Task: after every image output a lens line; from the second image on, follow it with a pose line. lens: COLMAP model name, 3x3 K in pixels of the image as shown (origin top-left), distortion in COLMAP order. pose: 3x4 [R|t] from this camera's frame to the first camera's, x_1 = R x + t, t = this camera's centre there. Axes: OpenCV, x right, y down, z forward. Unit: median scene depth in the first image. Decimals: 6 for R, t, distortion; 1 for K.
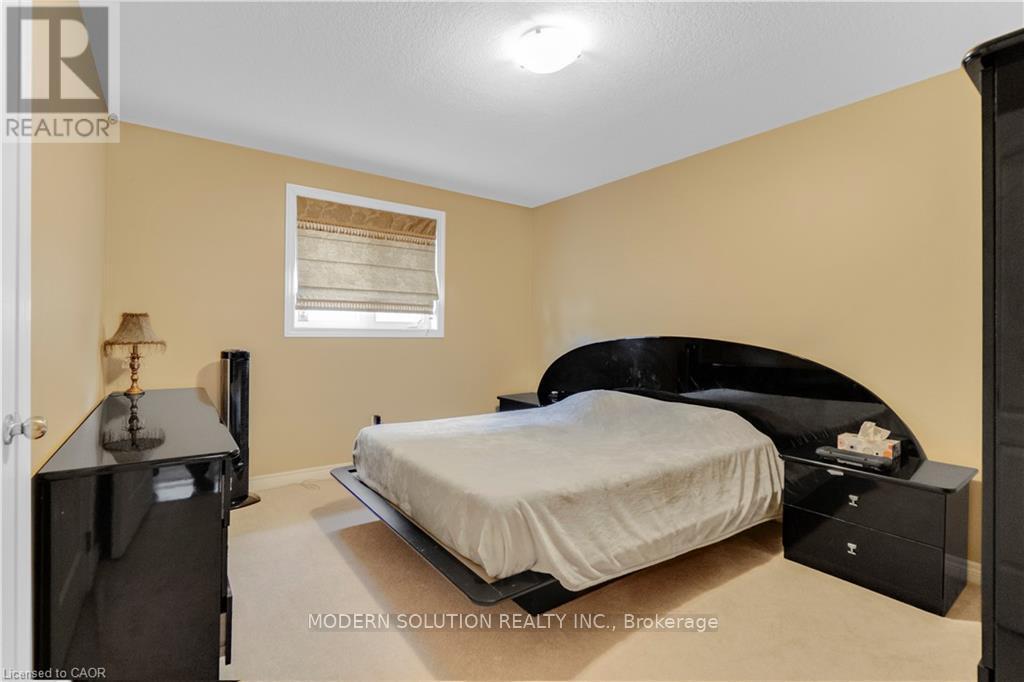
lens RADIAL K [[465.9, 0, 516.6], [0, 465.9, 337.7], [0, 0, 1]] dist [0.001059, 0.000102]
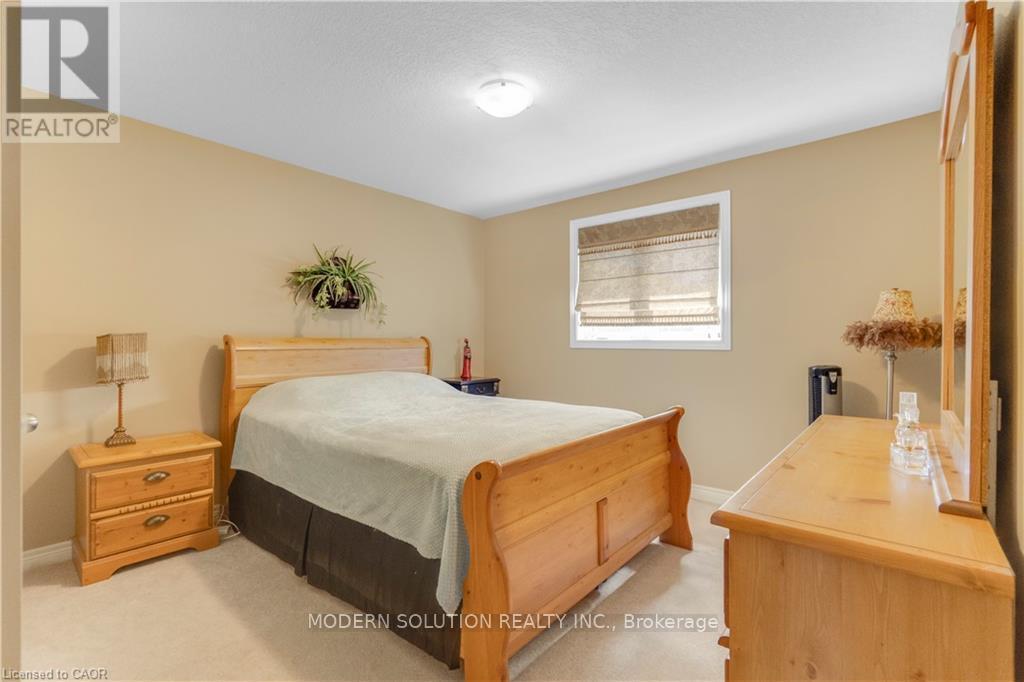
lens RADIAL K [[465.9, 0, 516.6], [0, 465.9, 337.7], [0, 0, 1]] dist [0.001059, 0.000102]
pose [[0.232441, -0.005535, -0.972595, 0.588644], [0.000846, 0.999985, -0.005489, -0.019723], [0.972610, 0.000453, 0.232443, 0.528078]]
